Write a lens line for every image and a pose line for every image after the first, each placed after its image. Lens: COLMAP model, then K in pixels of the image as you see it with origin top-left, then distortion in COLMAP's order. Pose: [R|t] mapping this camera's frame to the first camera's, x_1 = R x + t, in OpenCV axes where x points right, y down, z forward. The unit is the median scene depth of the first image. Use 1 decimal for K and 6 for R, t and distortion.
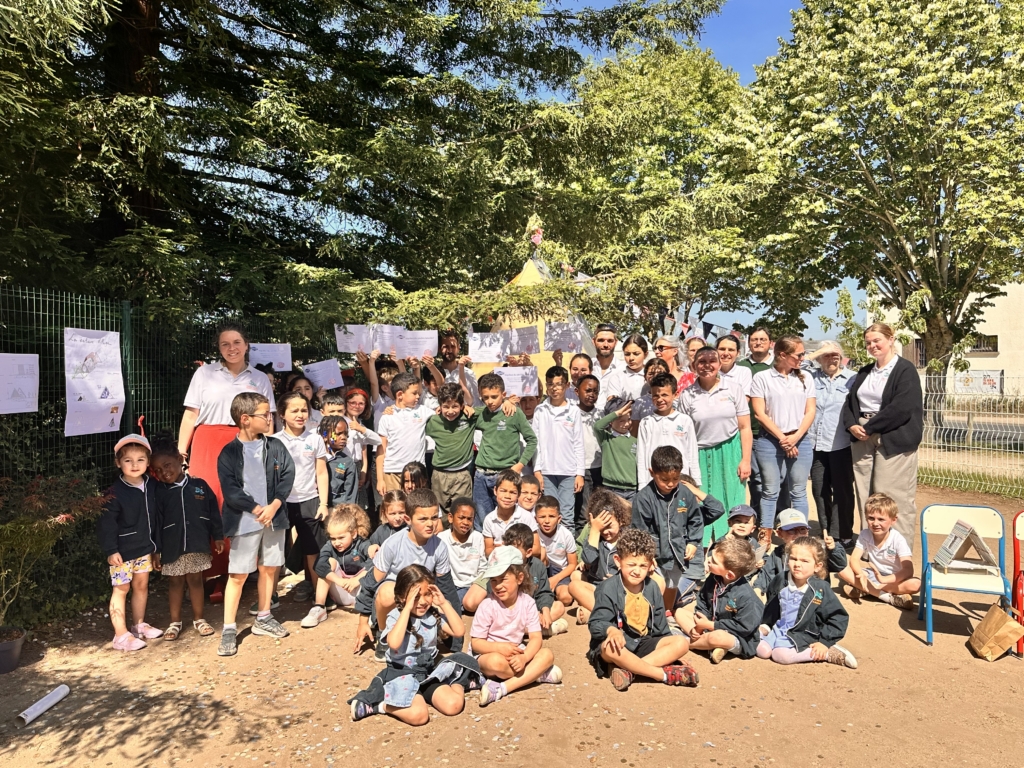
lens RADIAL K [[743.9, 0, 511.4], [0, 743.9, 382.6], [0, 0, 1]] dist [-0.004497, -0.006352]
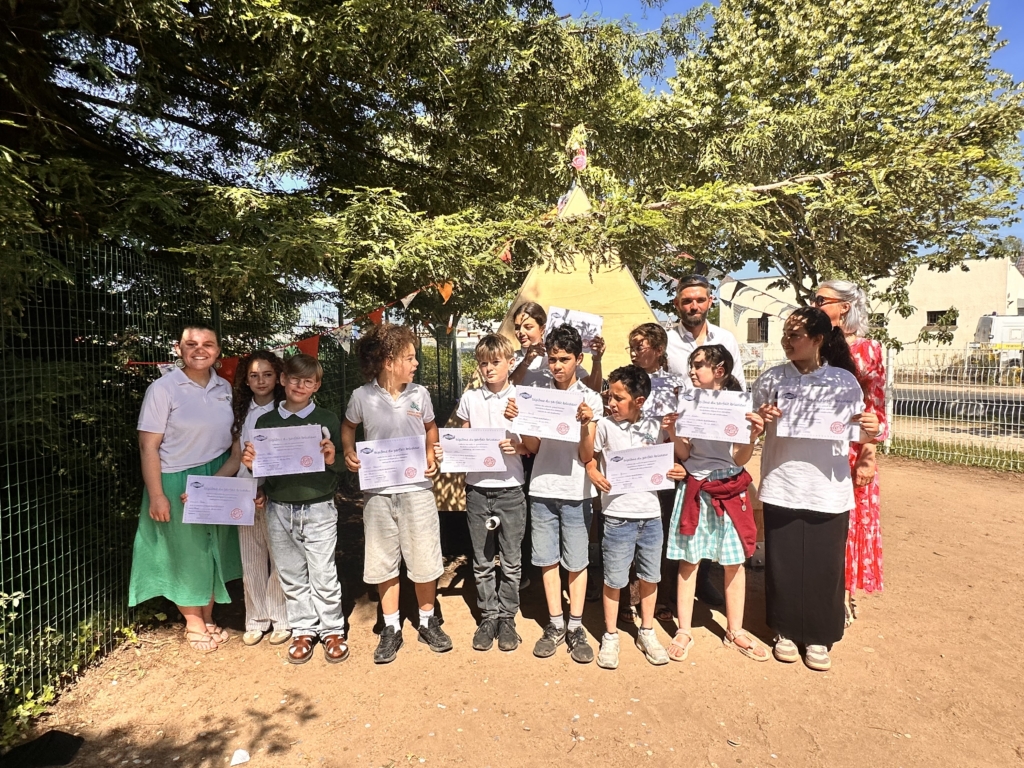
lens RADIAL K [[591.3, 0, 512.1], [0, 591.3, 383.5], [0, 0, 1]] dist [-0.024735, 0.008825]
pose [[0.985628, -0.014501, 0.168308, -0.070285], [0.006213, 0.998746, 0.049669, -0.003247], [-0.168818, -0.047910, 0.984482, 0.228786]]
